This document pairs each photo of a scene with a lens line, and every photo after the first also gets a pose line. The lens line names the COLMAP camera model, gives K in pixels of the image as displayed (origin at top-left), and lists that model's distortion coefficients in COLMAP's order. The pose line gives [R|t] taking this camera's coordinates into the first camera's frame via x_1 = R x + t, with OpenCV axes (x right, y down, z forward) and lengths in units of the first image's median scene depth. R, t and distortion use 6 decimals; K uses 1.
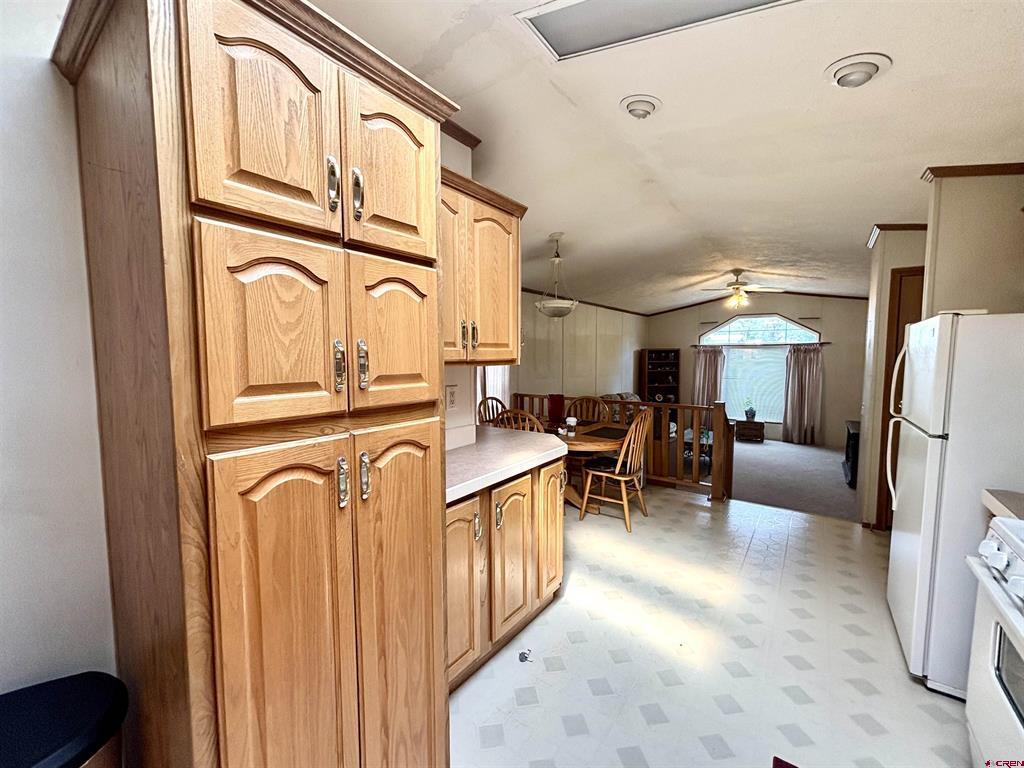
lens RADIAL K [[417.9, 0, 510.6], [0, 417.9, 385.1], [0, 0, 1]] dist [0.001815, -0.000037]
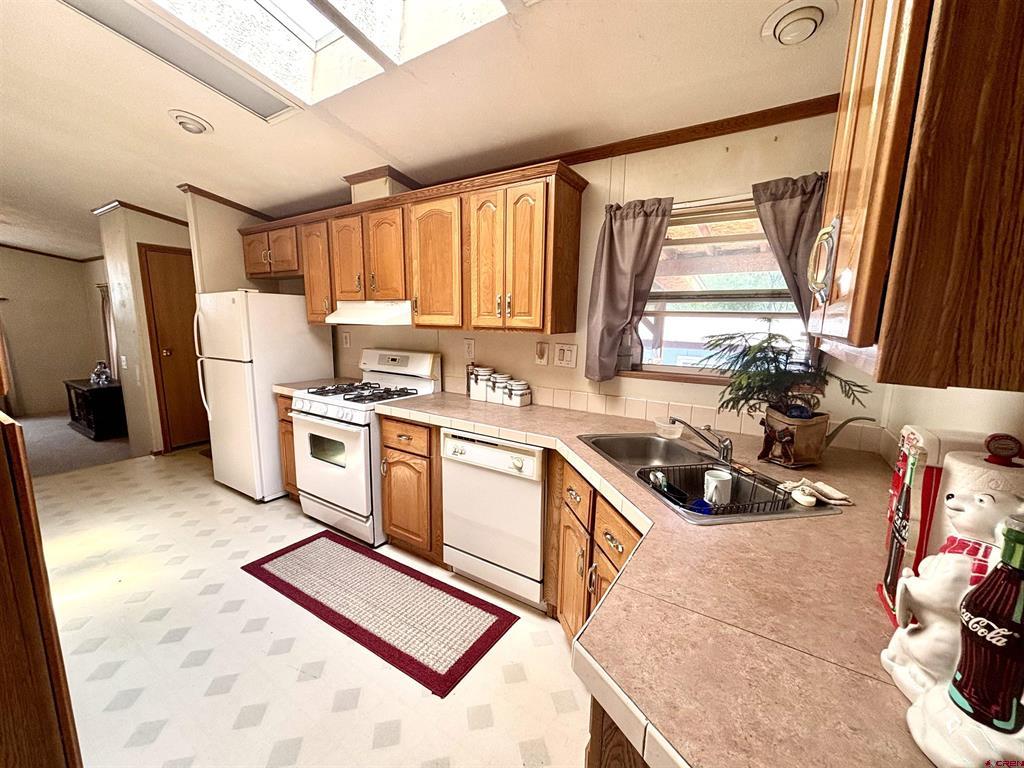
lens RADIAL K [[411.0, 0, 509.6], [0, 411.0, 385.1], [0, 0, 1]] dist [0.000939, -0.000334]
pose [[-0.052100, -0.159186, 0.985873, -0.330096], [0.061525, 0.984827, 0.162268, 0.002953], [-0.996745, 0.069110, -0.041515, -0.002830]]
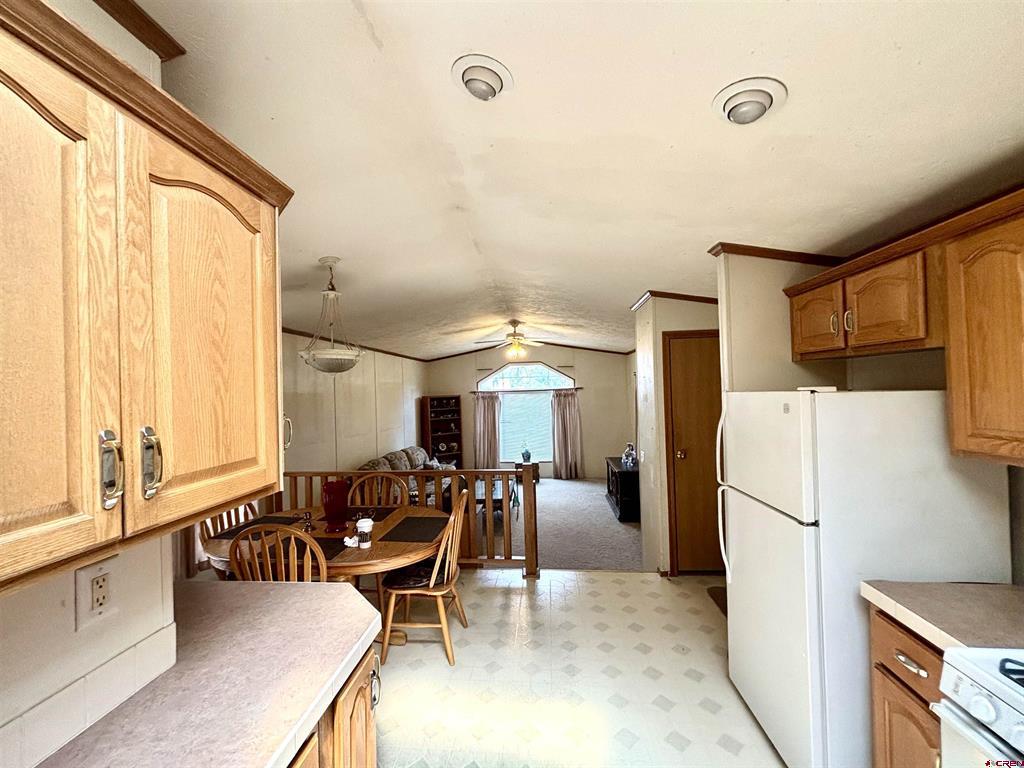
lens RADIAL K [[417.9, 0, 510.6], [0, 417.9, 385.1], [0, 0, 1]] dist [0.001815, -0.000037]
pose [[0.855875, -0.015478, 0.516952, -0.000970], [0.063764, 0.995084, -0.075775, -0.067110], [-0.513237, 0.097817, 0.852654, 0.235964]]
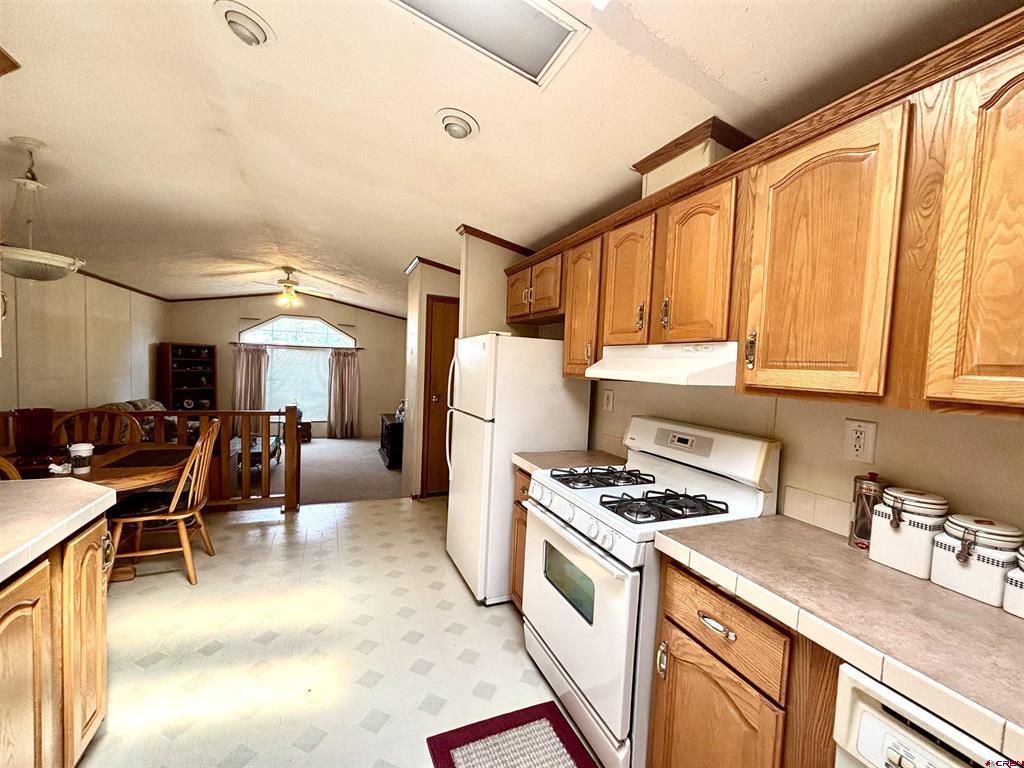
lens RADIAL K [[417.9, 0, 510.6], [0, 417.9, 385.1], [0, 0, 1]] dist [0.001815, -0.000037]
pose [[0.510593, -0.018680, 0.859620, -0.057742], [0.020000, 0.999752, 0.009846, -0.004001], [-0.859590, 0.012165, 0.510839, 0.104033]]
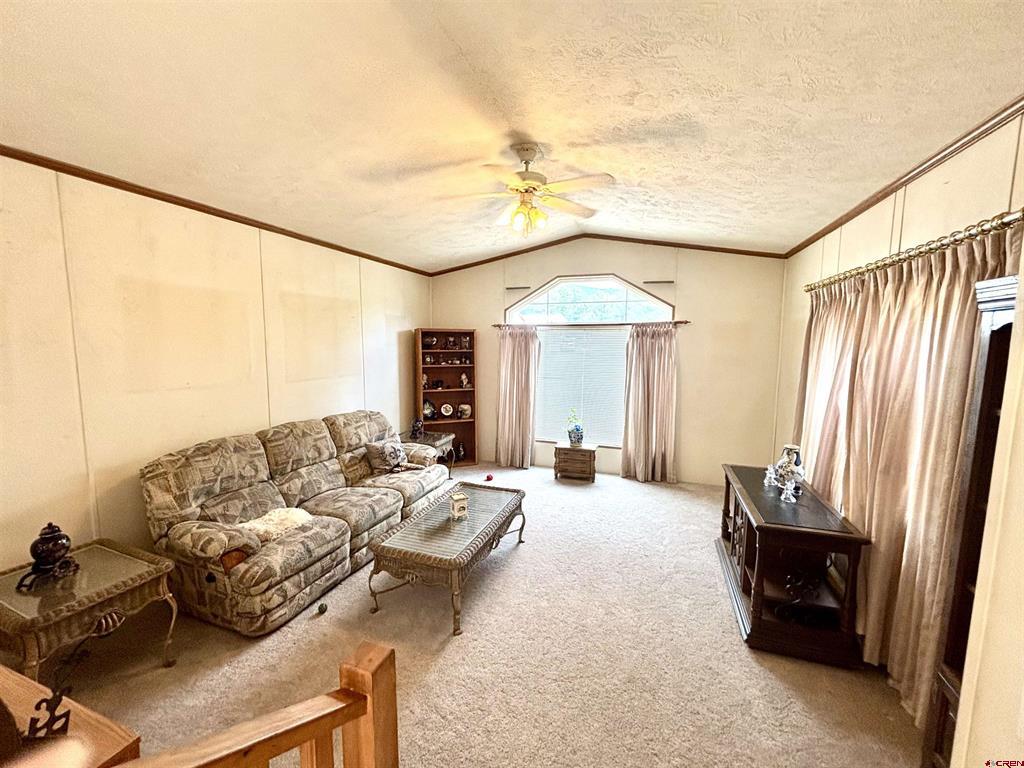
lens RADIAL K [[422.8, 0, 508.0], [0, 422.8, 385.2], [0, 0, 1]] dist [-0.001581, -0.000112]
pose [[0.958010, -0.024268, 0.285707, 0.641821], [0.015549, 0.999343, 0.032747, -0.060459], [-0.286314, -0.026929, 0.957757, 0.927205]]
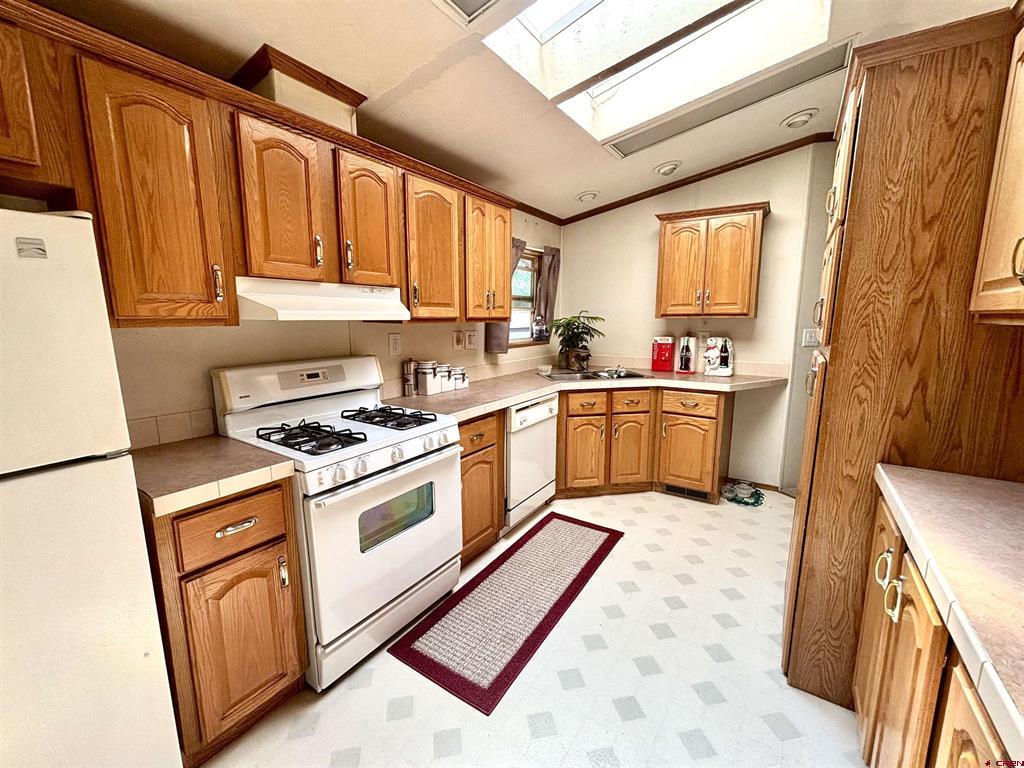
lens RADIAL K [[422.8, 0, 508.0], [0, 422.8, 385.2], [0, 0, 1]] dist [-0.001581, -0.000112]
pose [[-0.999281, 0.005194, -0.037567, 0.236719], [-0.003830, 0.971689, 0.236234, -0.041867], [0.037731, 0.236207, -0.970970, 0.685222]]
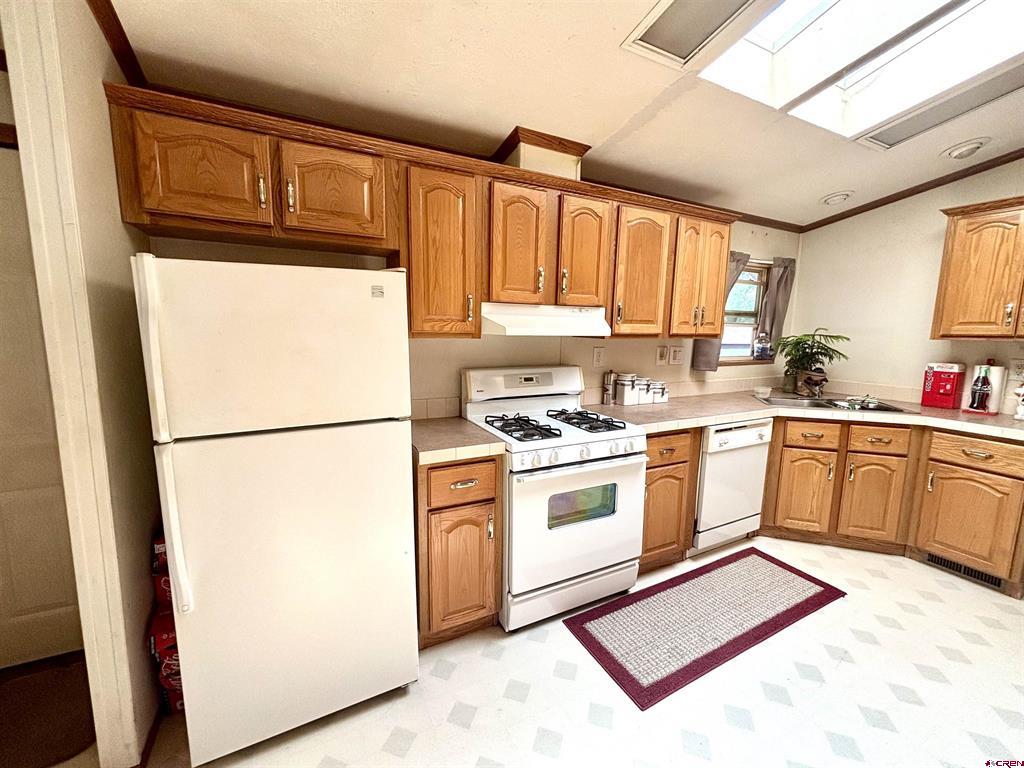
lens RADIAL K [[411.0, 0, 509.6], [0, 411.0, 385.1], [0, 0, 1]] dist [0.000939, -0.000334]
pose [[-0.889977, -0.078607, 0.449179, 0.202574], [0.019075, 0.977751, 0.208901, -0.051315], [-0.455606, 0.194485, -0.868676, 0.724369]]
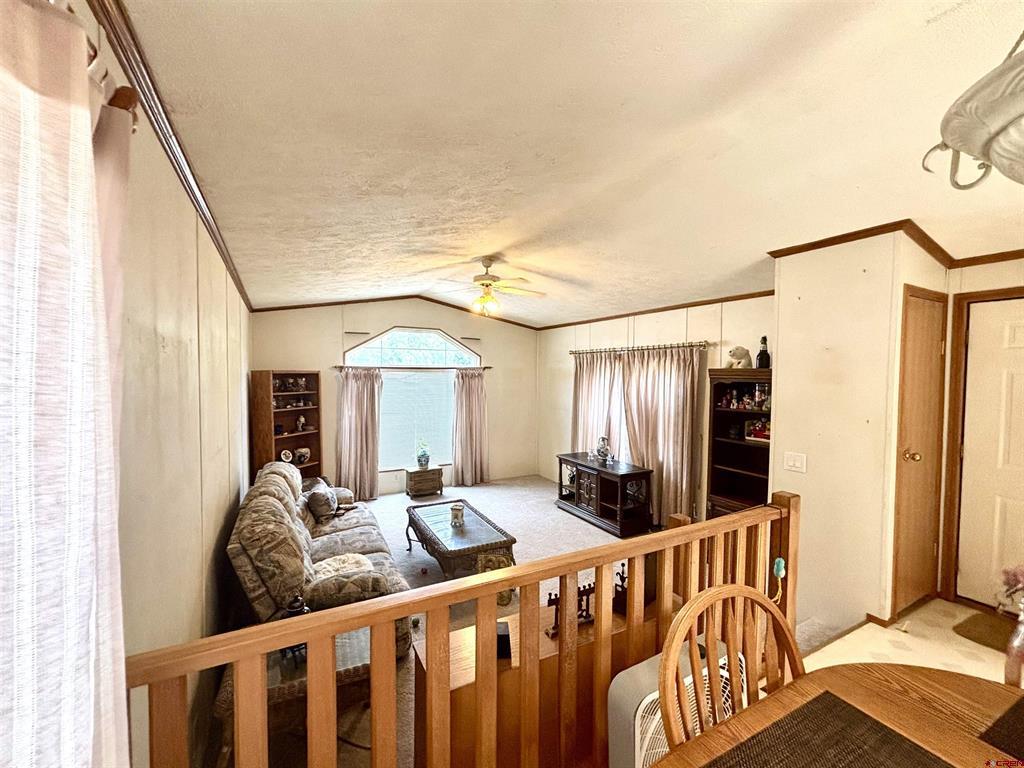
lens RADIAL K [[417.9, 0, 510.6], [0, 417.9, 385.1], [0, 0, 1]] dist [0.001815, -0.000037]
pose [[0.431864, -0.021495, 0.901683, -0.061537], [0.062088, 0.998053, -0.005945, -0.107078], [-0.899799, 0.058551, 0.432357, 1.135523]]
